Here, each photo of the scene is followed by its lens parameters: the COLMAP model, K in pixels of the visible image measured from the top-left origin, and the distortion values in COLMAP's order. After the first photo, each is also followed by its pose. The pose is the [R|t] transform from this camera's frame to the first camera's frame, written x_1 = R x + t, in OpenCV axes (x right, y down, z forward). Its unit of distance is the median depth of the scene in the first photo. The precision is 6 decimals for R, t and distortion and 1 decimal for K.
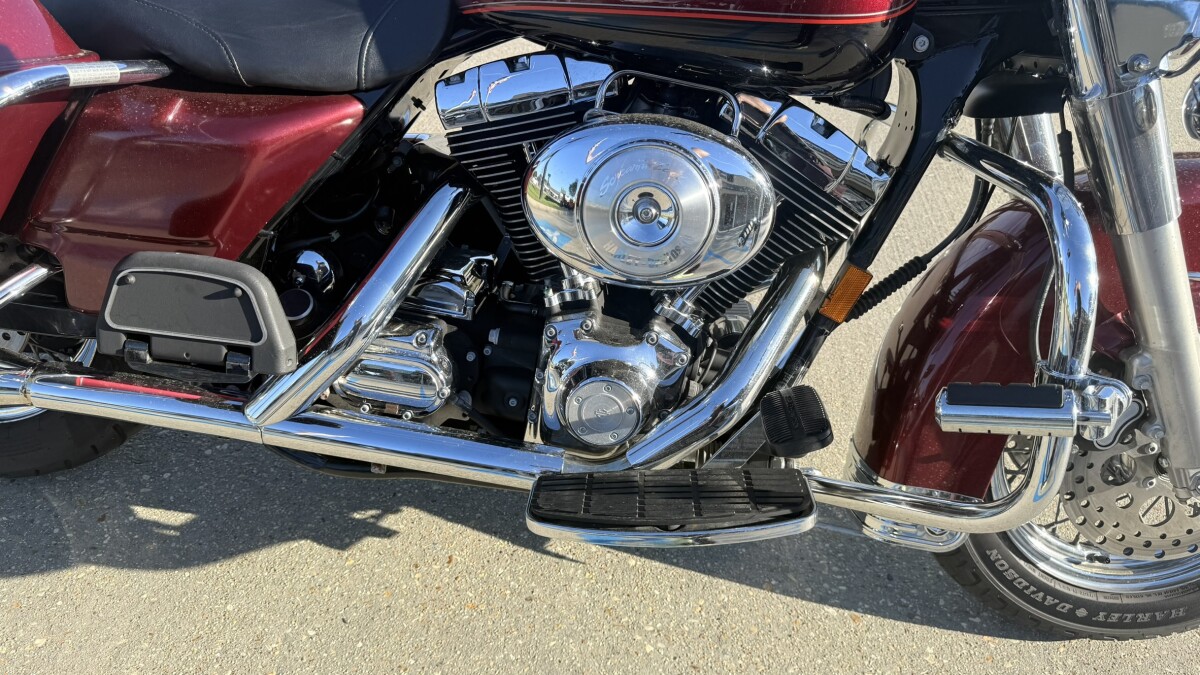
lens RADIAL K [[868.1, 0, 600.0], [0, 868.1, 337.5], [0, 0, 1]] dist [-0.004429, -0.002405]
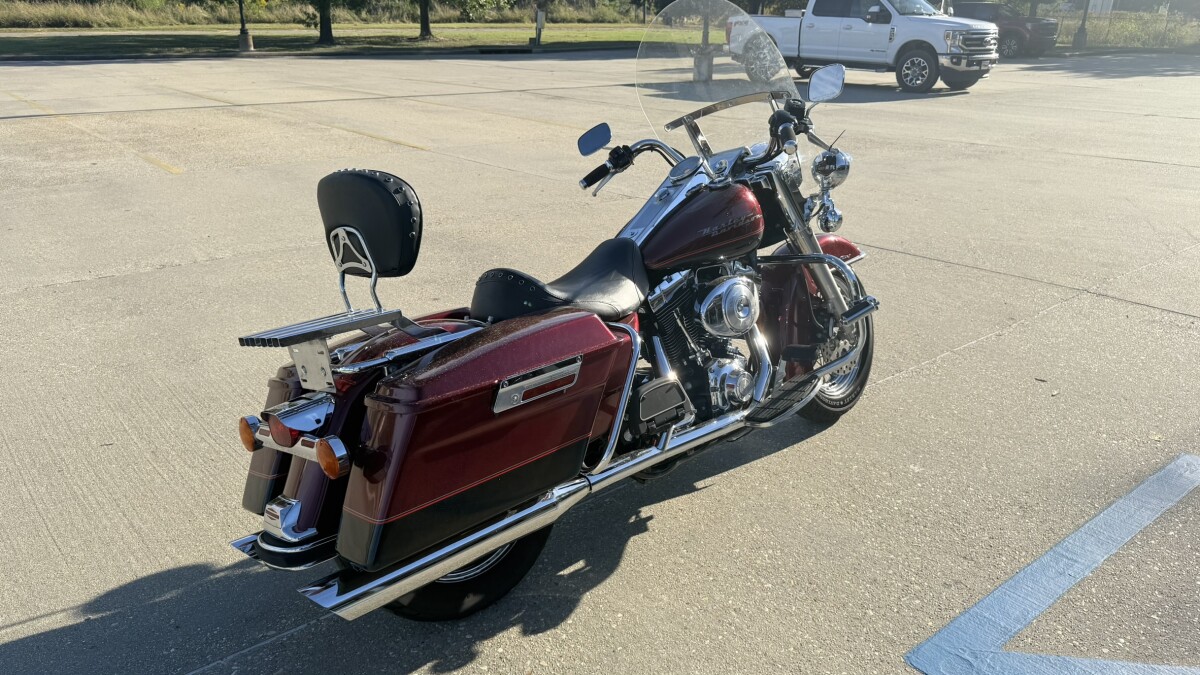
lens RADIAL K [[868.1, 0, 600.0], [0, 868.1, 337.5], [0, 0, 1]] dist [-0.004429, -0.002405]
pose [[0.642391, -0.342417, 0.685627, -1.677236], [0.478482, 0.878043, -0.009796, -0.186613], [-0.598655, 0.334353, 0.727887, -0.556010]]
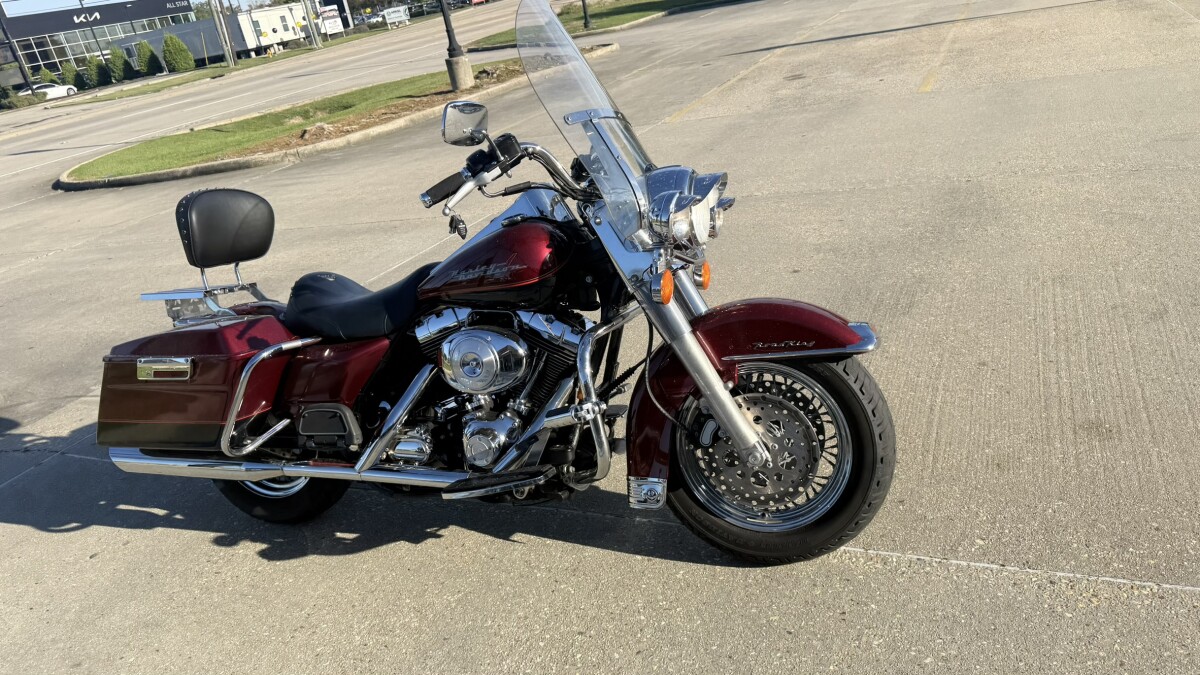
lens RADIAL K [[860.0, 0, 600.0], [0, 860.0, 337.5], [0, 0, 1]] dist [0.009768, 0.000199]
pose [[0.932015, -0.149836, -0.329995, 0.933041], [0.076517, 0.971363, -0.224941, 0.279969], [0.354249, 0.184398, 0.916790, -0.897504]]
